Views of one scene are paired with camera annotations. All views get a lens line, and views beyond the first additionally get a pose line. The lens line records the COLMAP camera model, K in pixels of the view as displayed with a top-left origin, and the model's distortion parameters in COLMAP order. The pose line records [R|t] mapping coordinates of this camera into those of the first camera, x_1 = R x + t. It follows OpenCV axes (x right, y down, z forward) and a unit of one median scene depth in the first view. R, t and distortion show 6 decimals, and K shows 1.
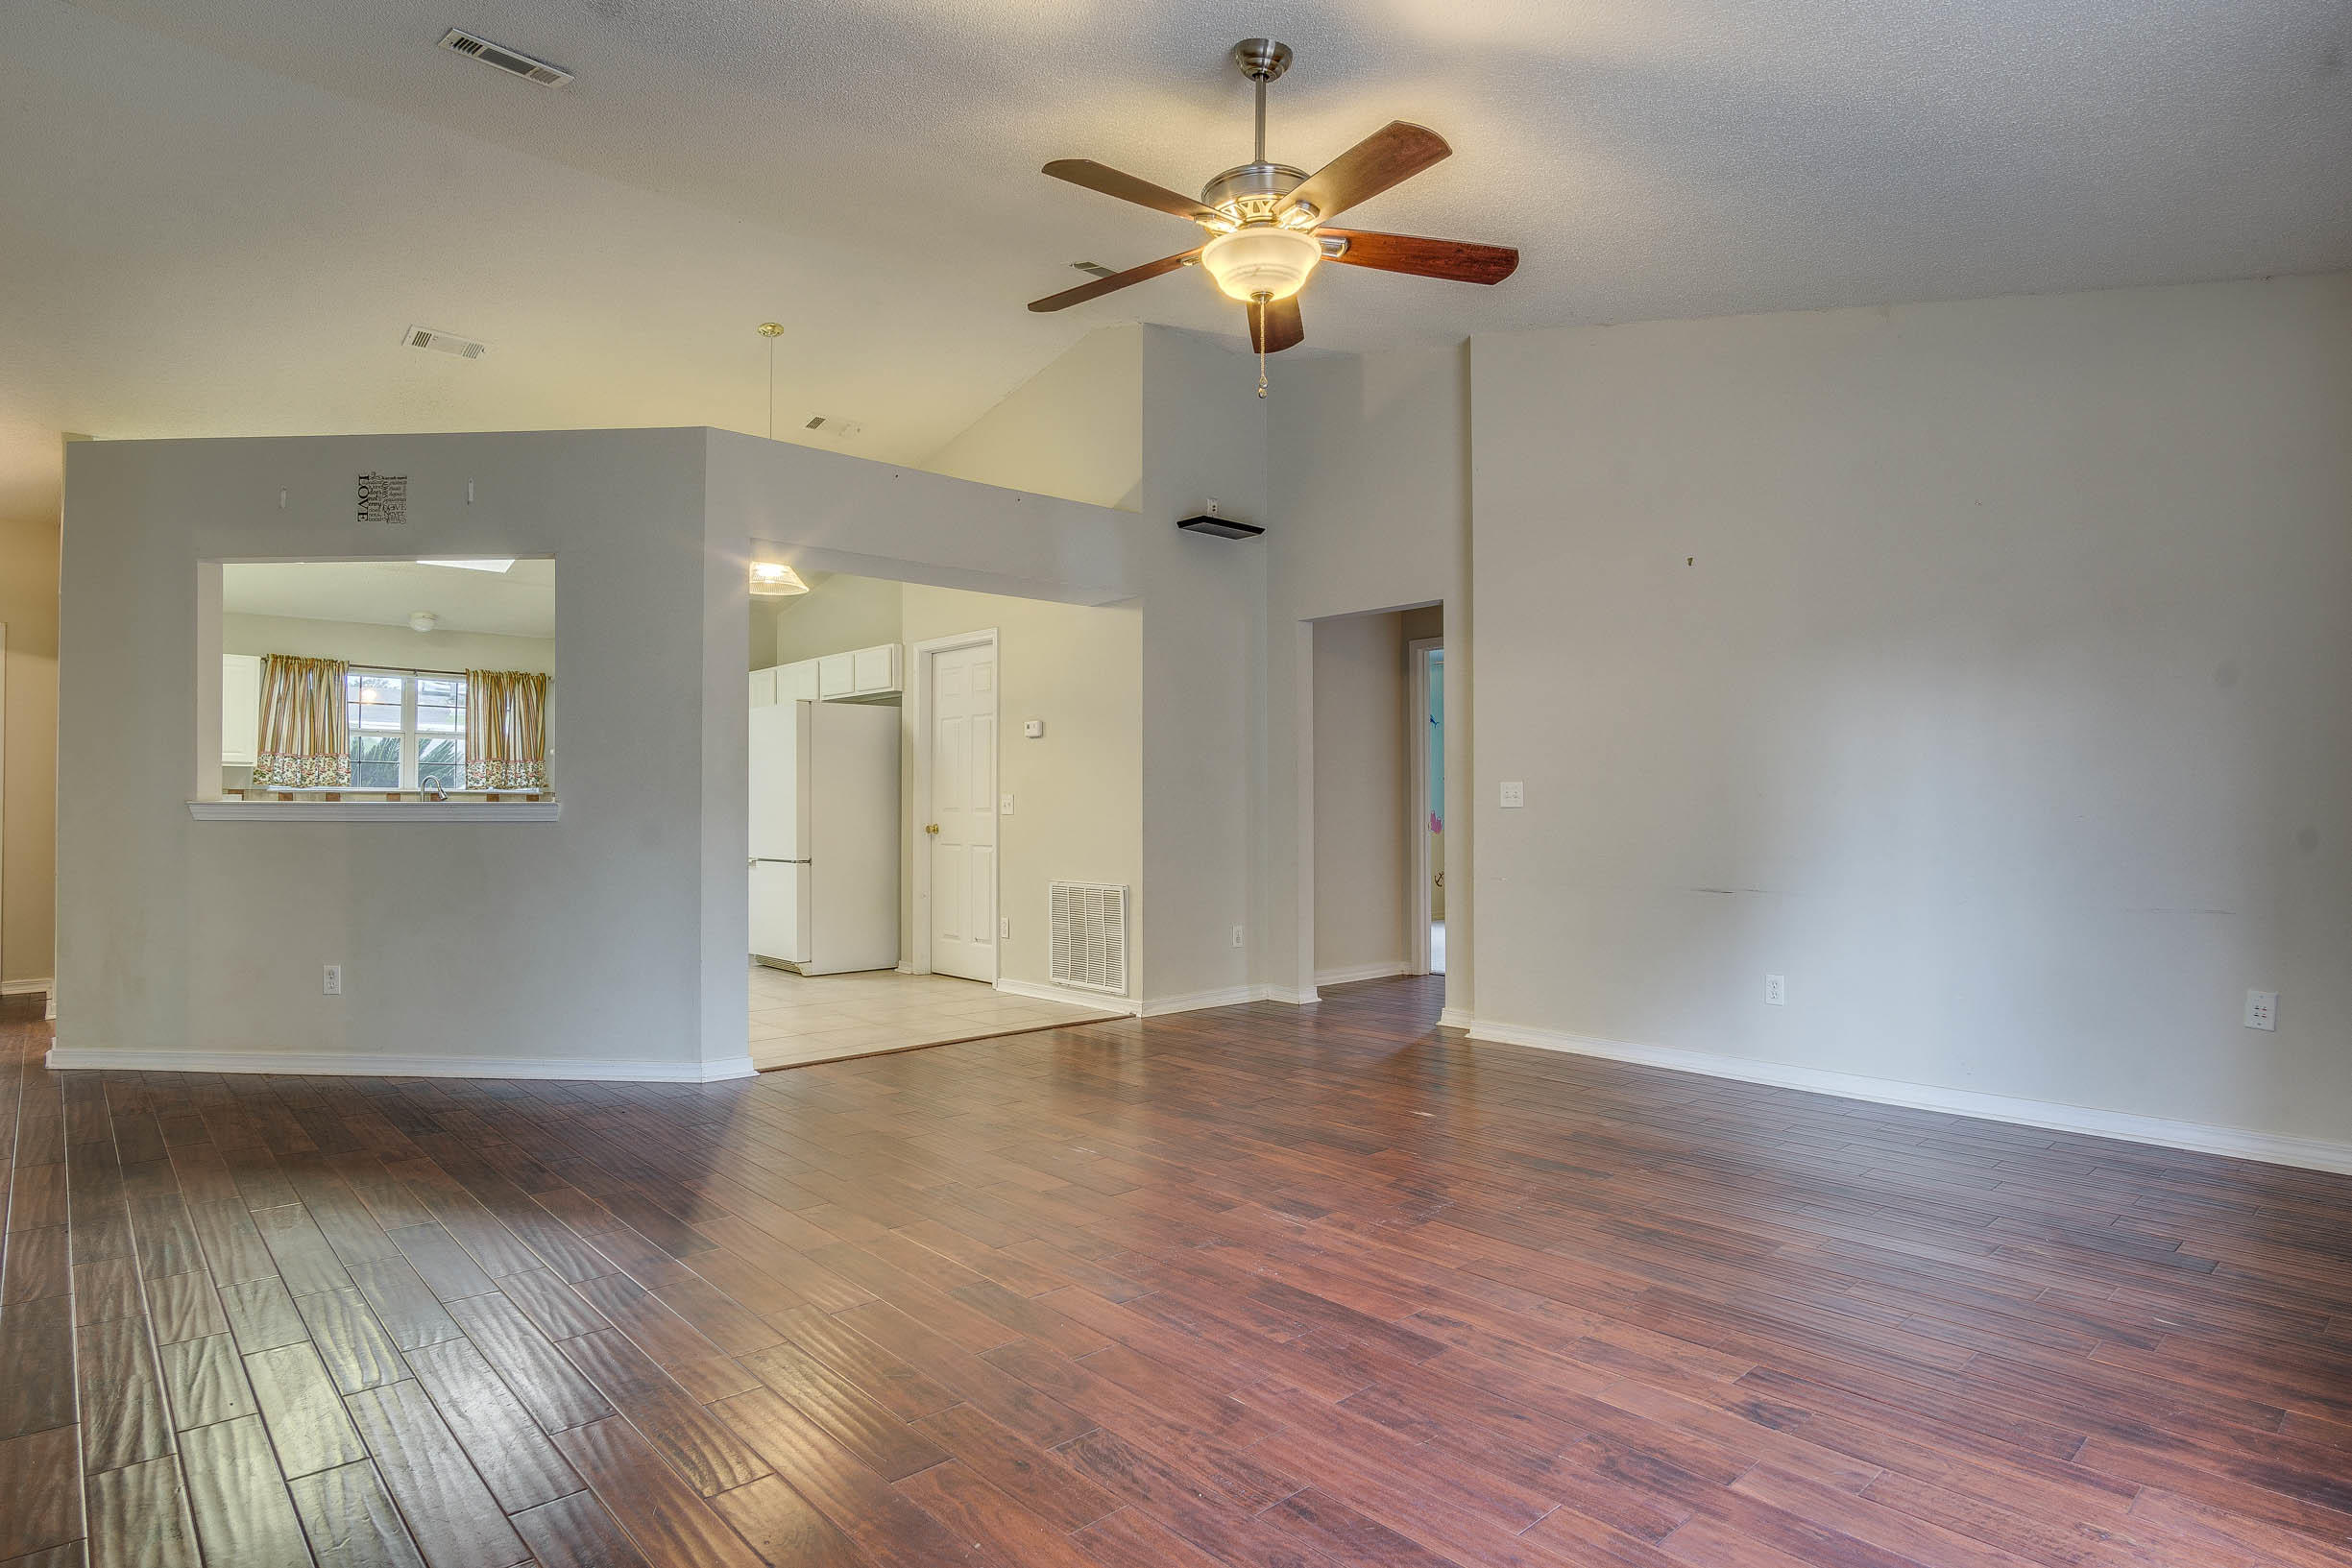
lens RADIAL K [[1265.1, 0, 1165.9], [0, 1265.1, 766.8], [0, 0, 1]] dist [-0.036055, 0.008987]
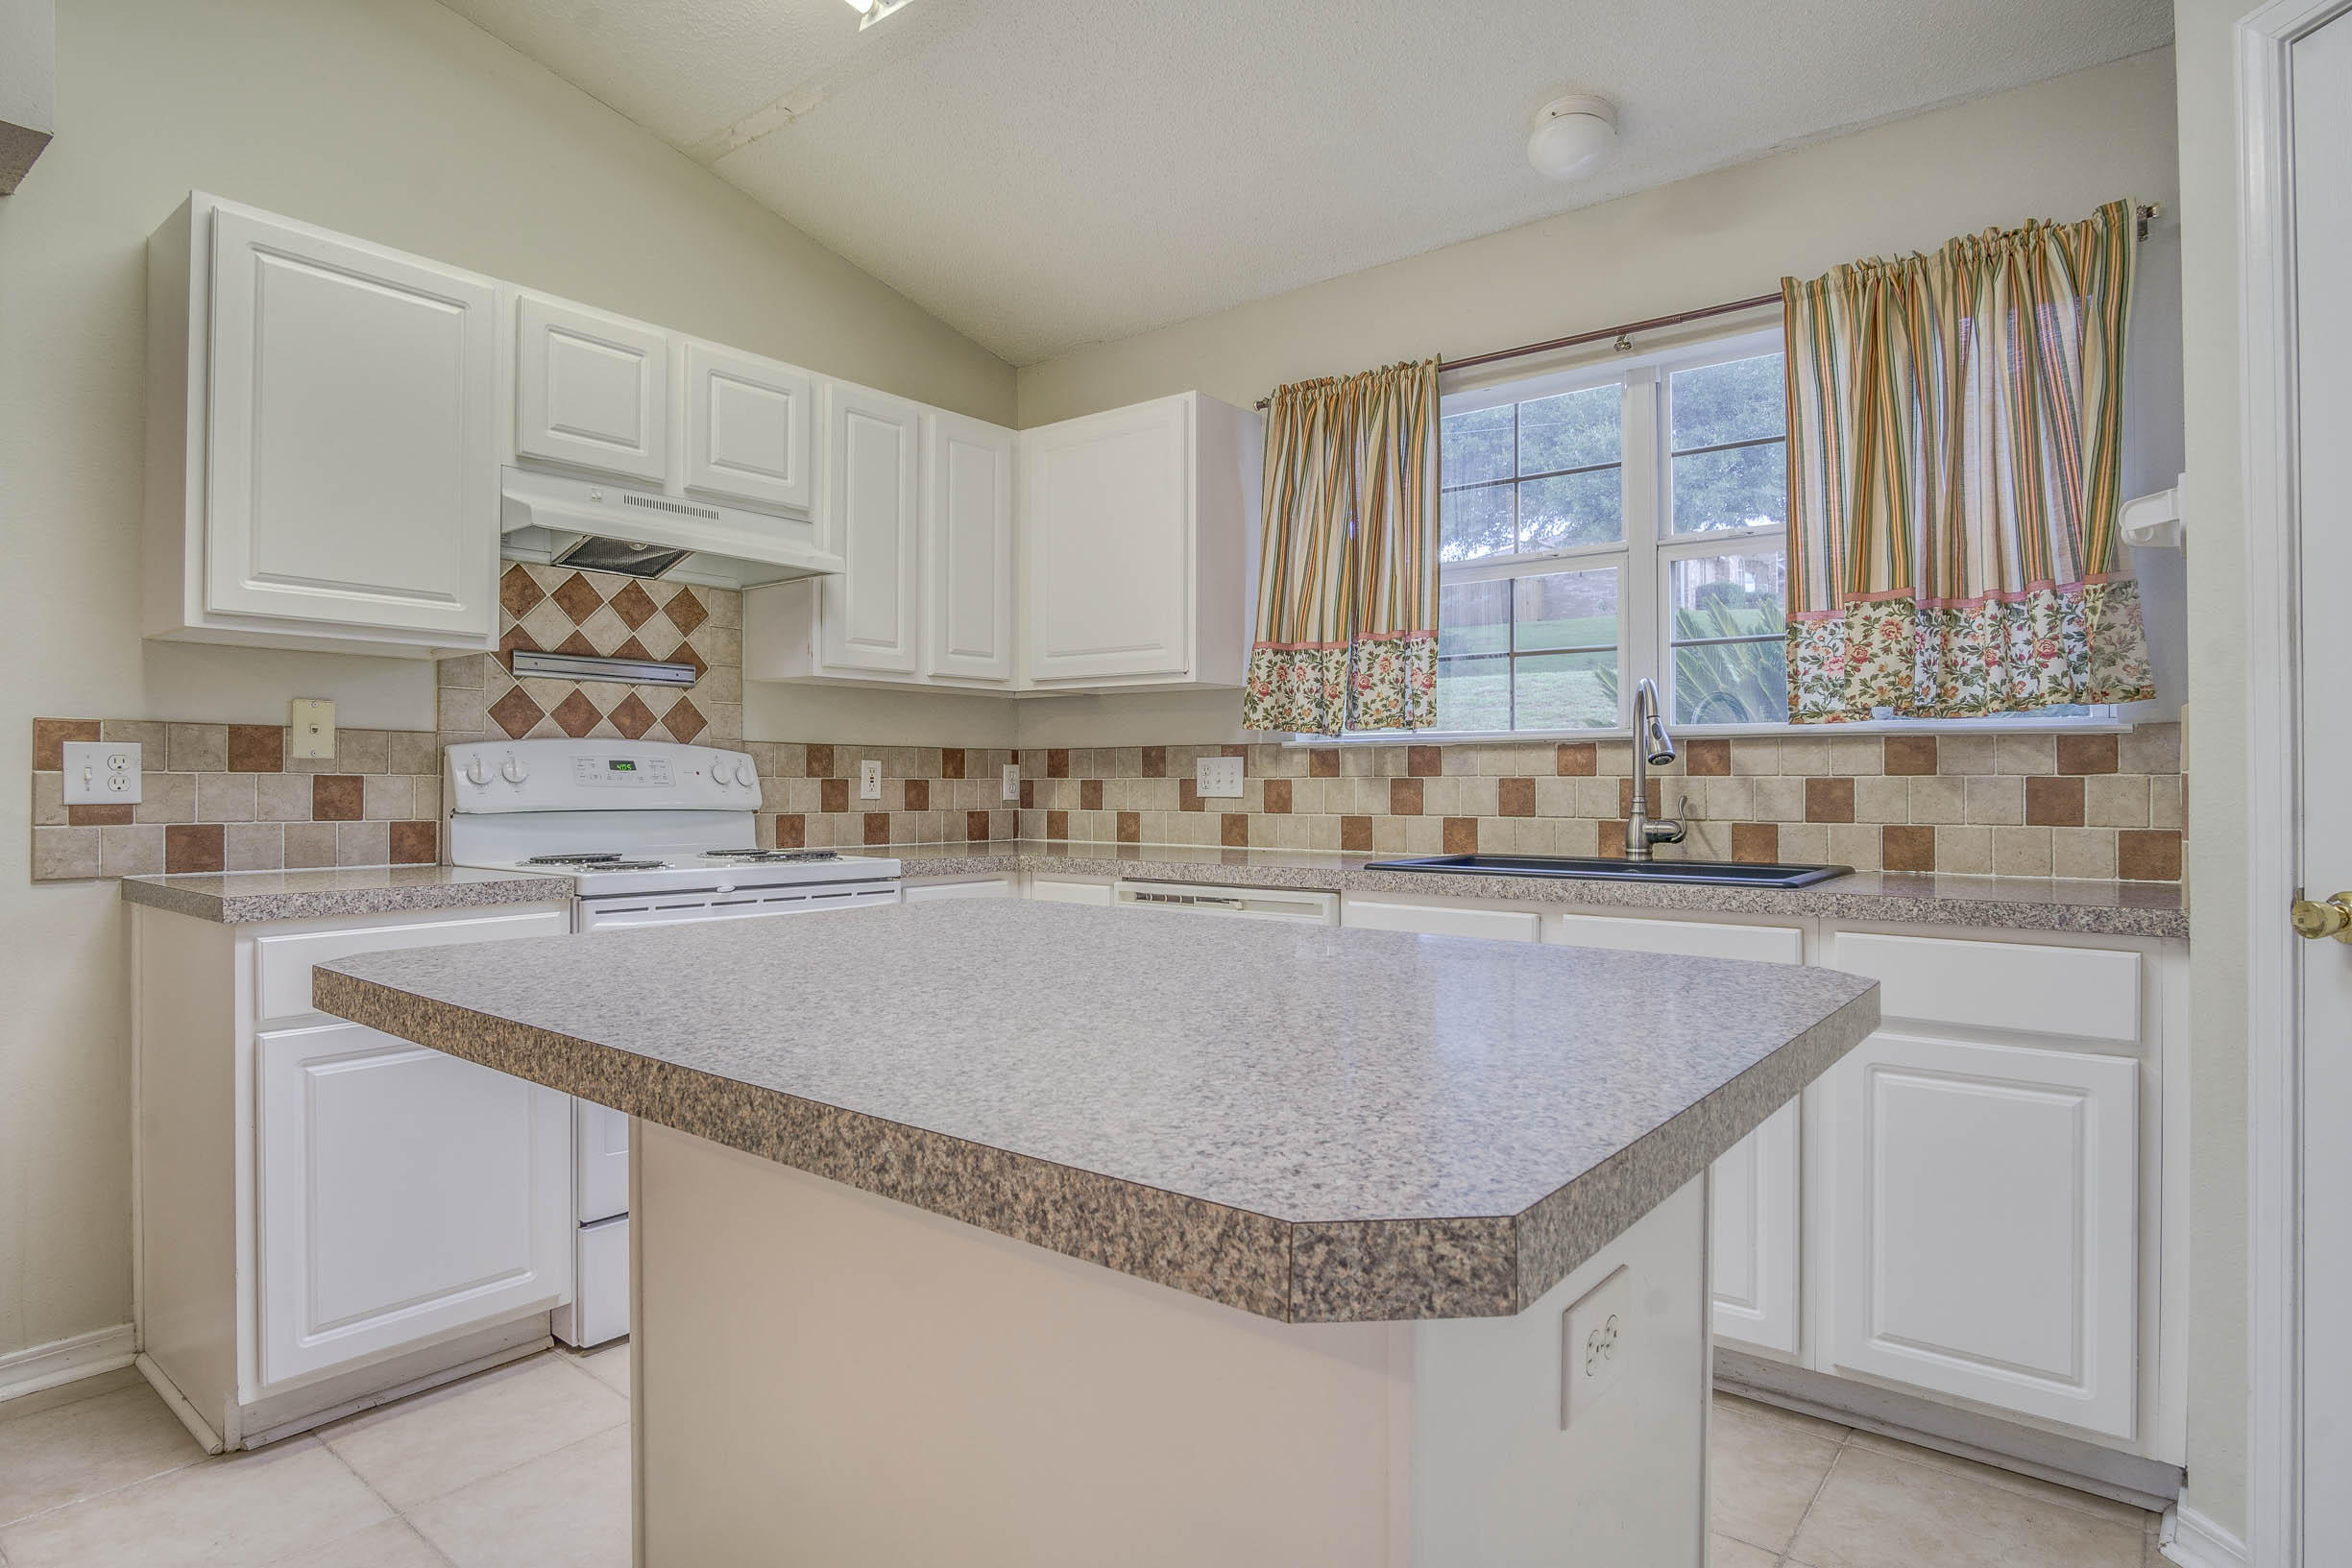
lens RADIAL K [[1267.3, 0, 1161.9], [0, 1267.3, 779.3], [0, 0, 1]] dist [-0.037851, 0.009530]
pose [[0.154725, -0.001877, -0.987956, -0.336686], [0.033845, 0.999421, 0.003402, 0.026297], [0.987378, -0.033964, 0.154699, 0.884712]]
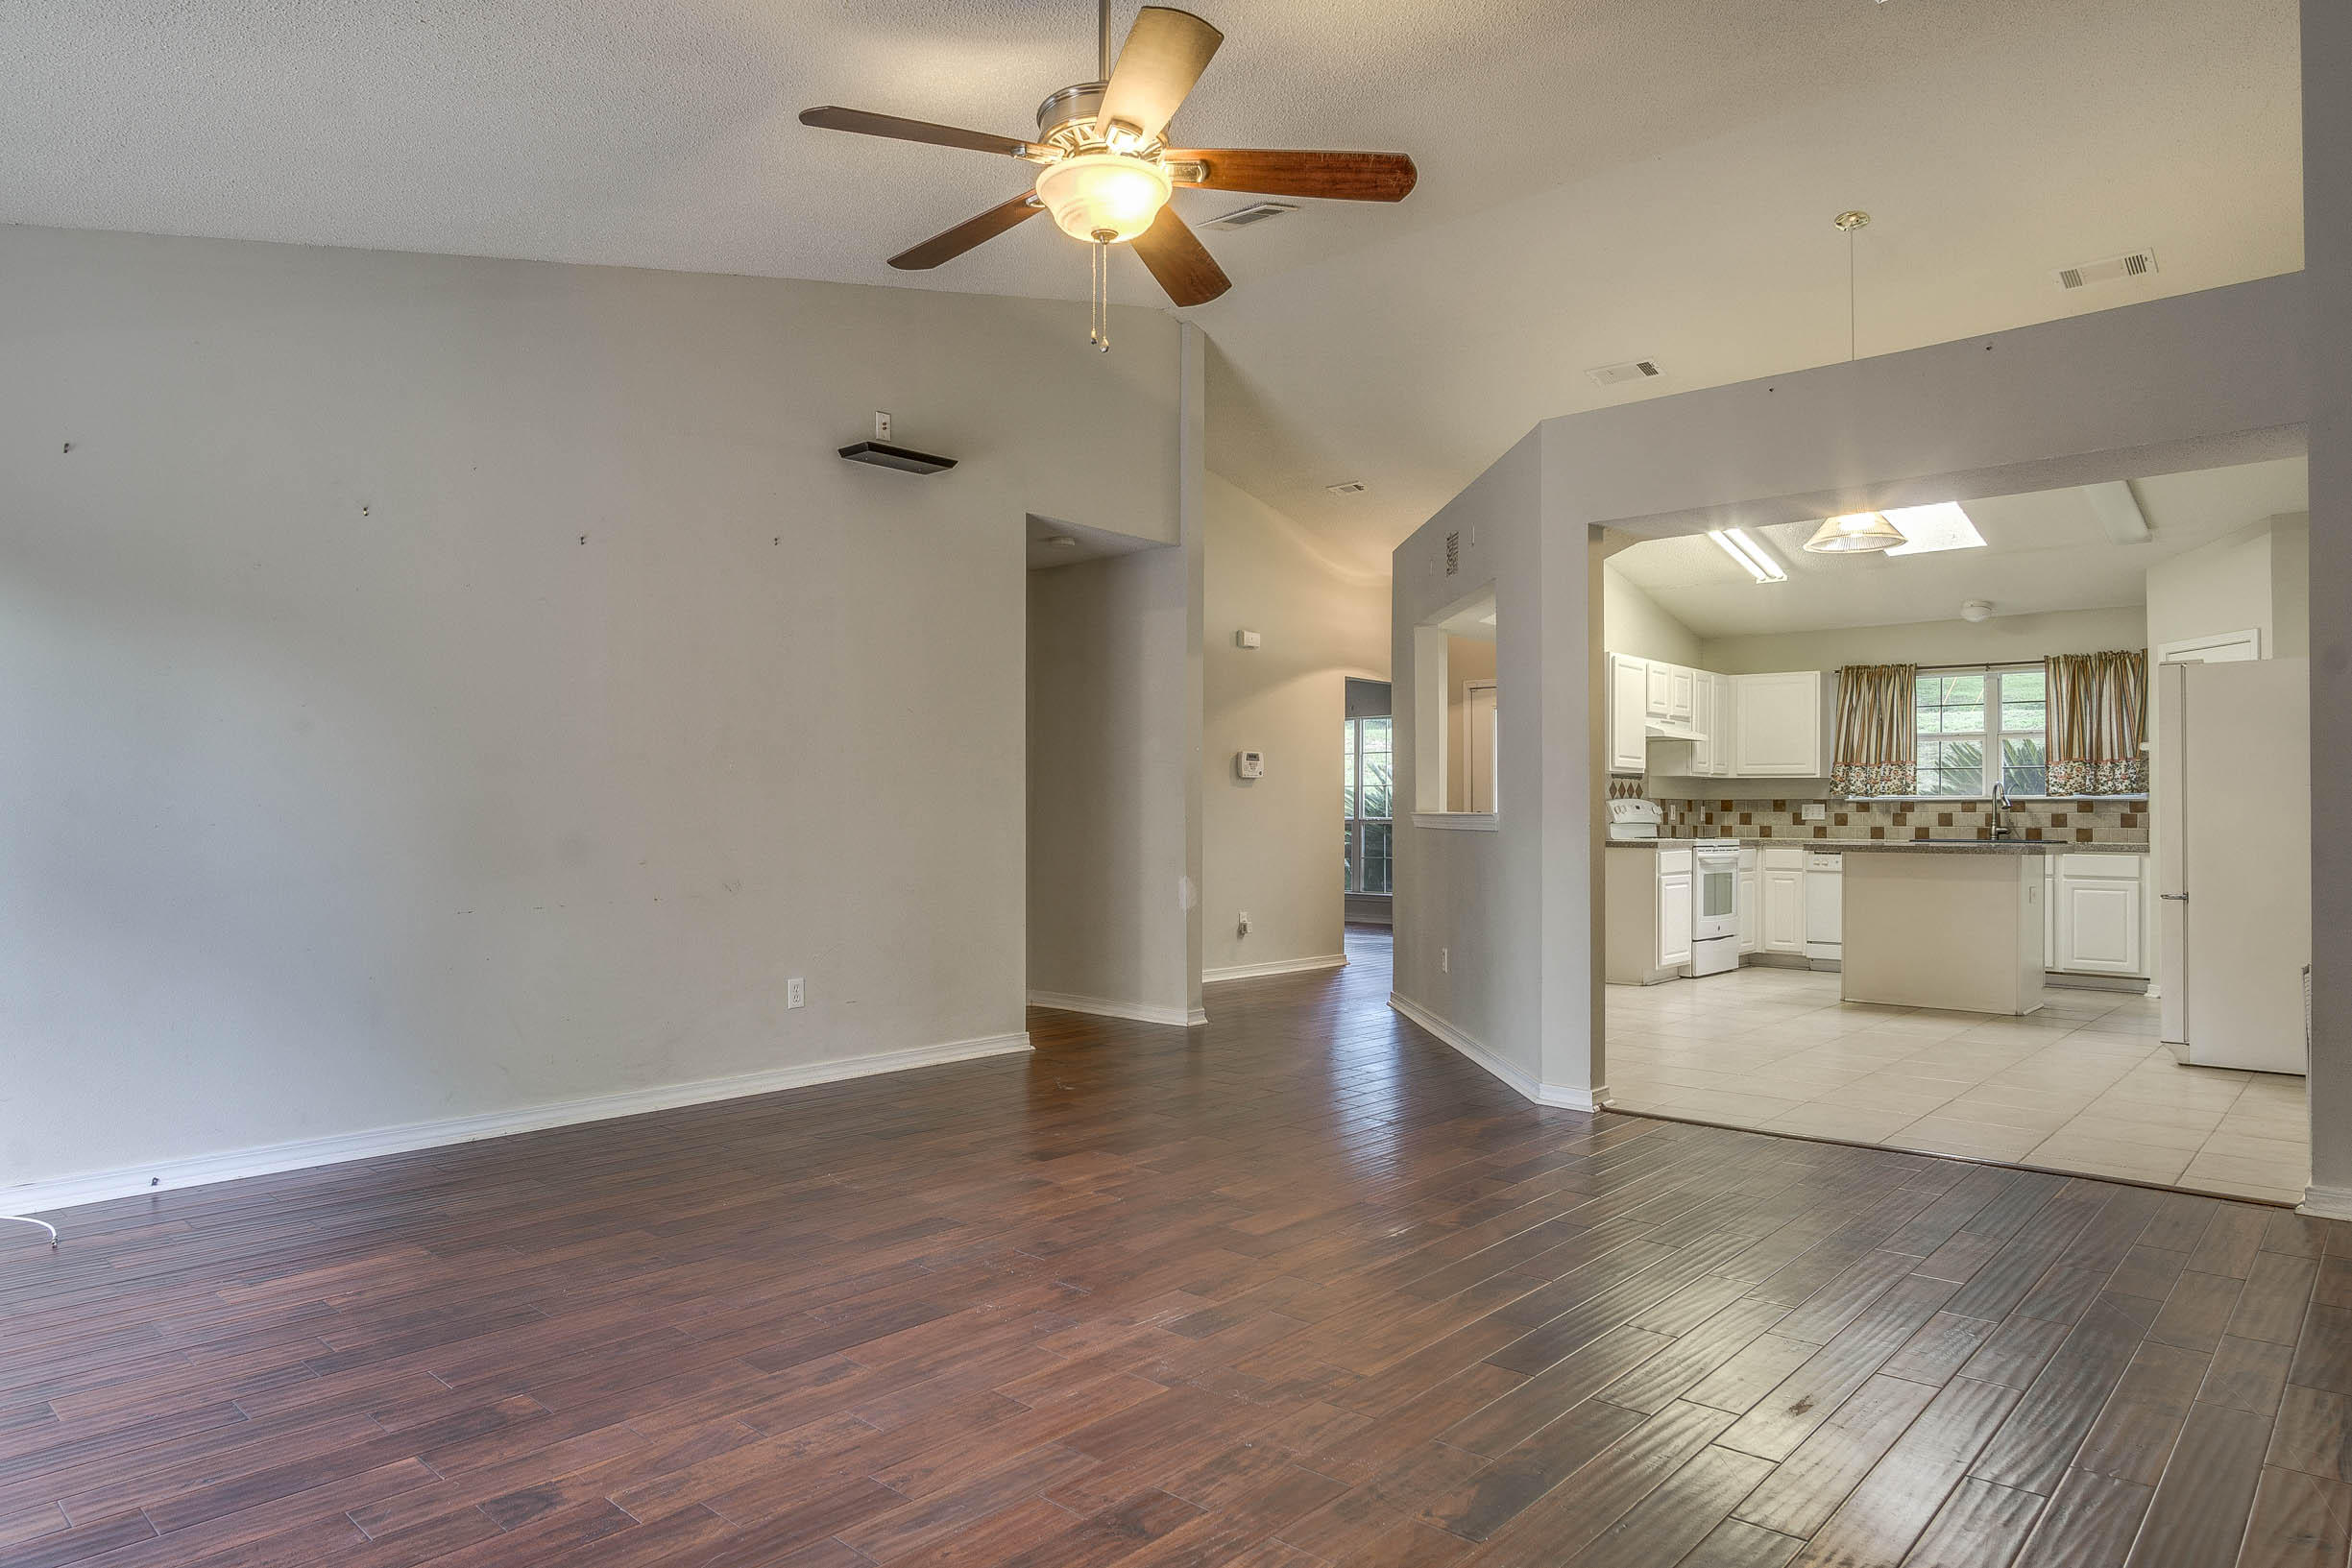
lens RADIAL K [[1419.4, 0, 1163.6], [0, 1419.4, 796.9], [0, 0, 1]] dist [-0.025863, -0.000759]
pose [[0.094755, -0.010145, -0.995449, 0.366959], [0.029939, 0.999525, -0.007337, 0.007893], [0.995050, -0.029108, 0.095013, 0.328497]]
